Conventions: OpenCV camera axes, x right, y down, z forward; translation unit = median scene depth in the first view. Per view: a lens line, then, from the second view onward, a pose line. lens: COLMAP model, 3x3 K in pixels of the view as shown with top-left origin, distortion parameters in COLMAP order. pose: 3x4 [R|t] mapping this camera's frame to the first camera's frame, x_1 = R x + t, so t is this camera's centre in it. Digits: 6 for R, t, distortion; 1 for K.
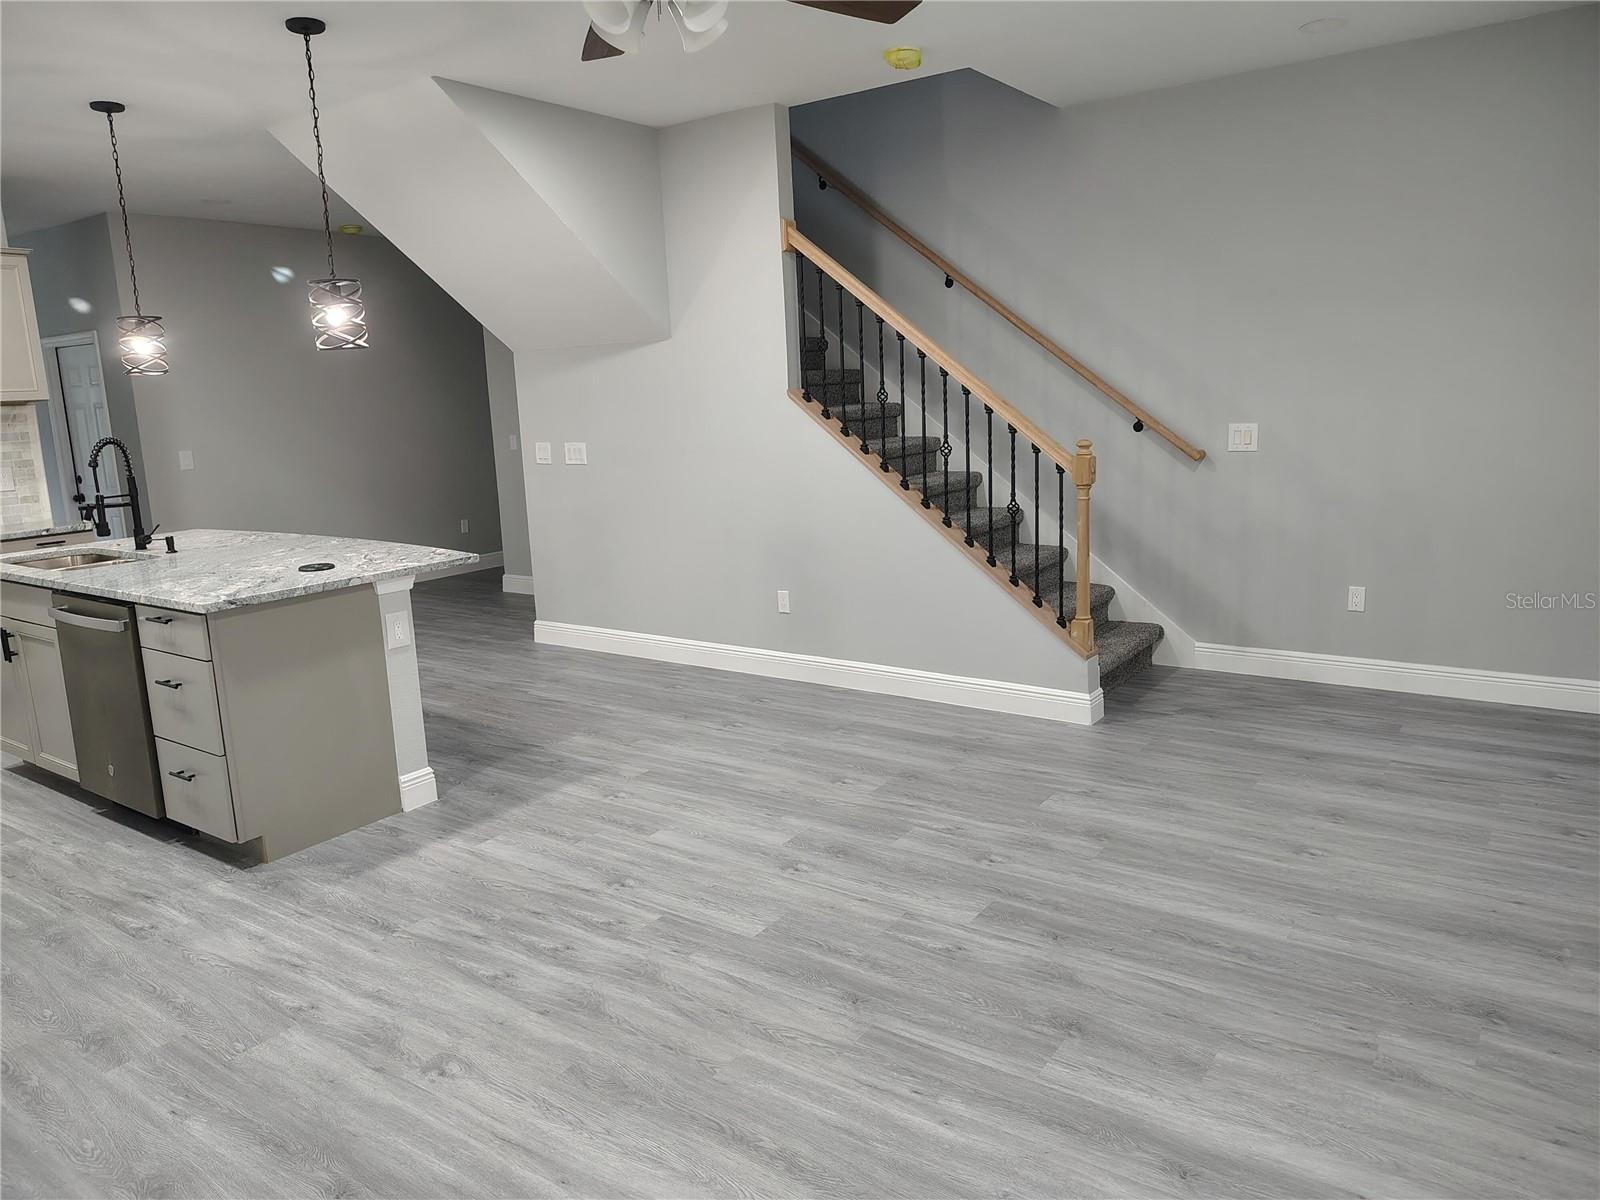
lens RADIAL K [[1102.2, 0, 799.4], [0, 1102.2, 583.9], [0, 0, 1]] dist [0.019897, -0.018800]
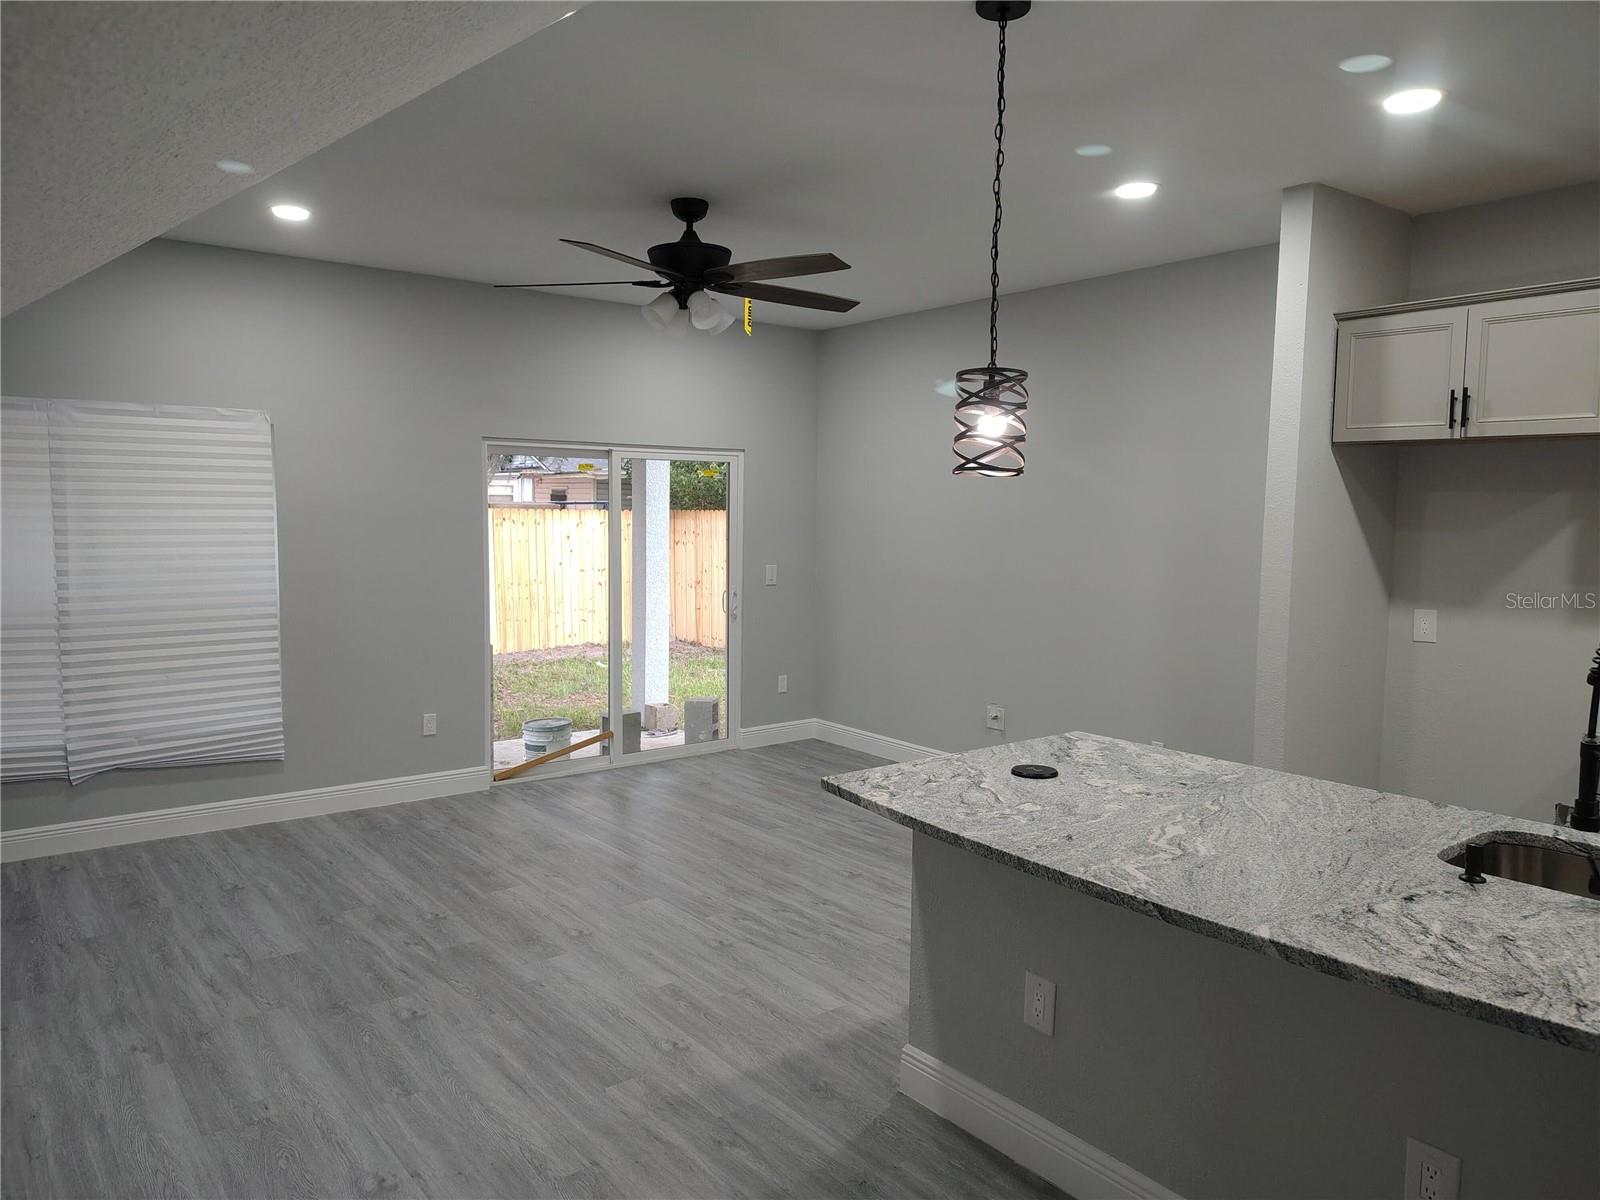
lens RADIAL K [[1102.2, 0, 792.0], [0, 1102.2, 597.1], [0, 0, 1]] dist [0.019897, -0.018800]
pose [[-0.955109, 0.006078, 0.296192, -0.570457], [0.079088, 0.968736, 0.235149, -0.351461], [-0.285503, 0.248019, -0.925729, 1.927645]]
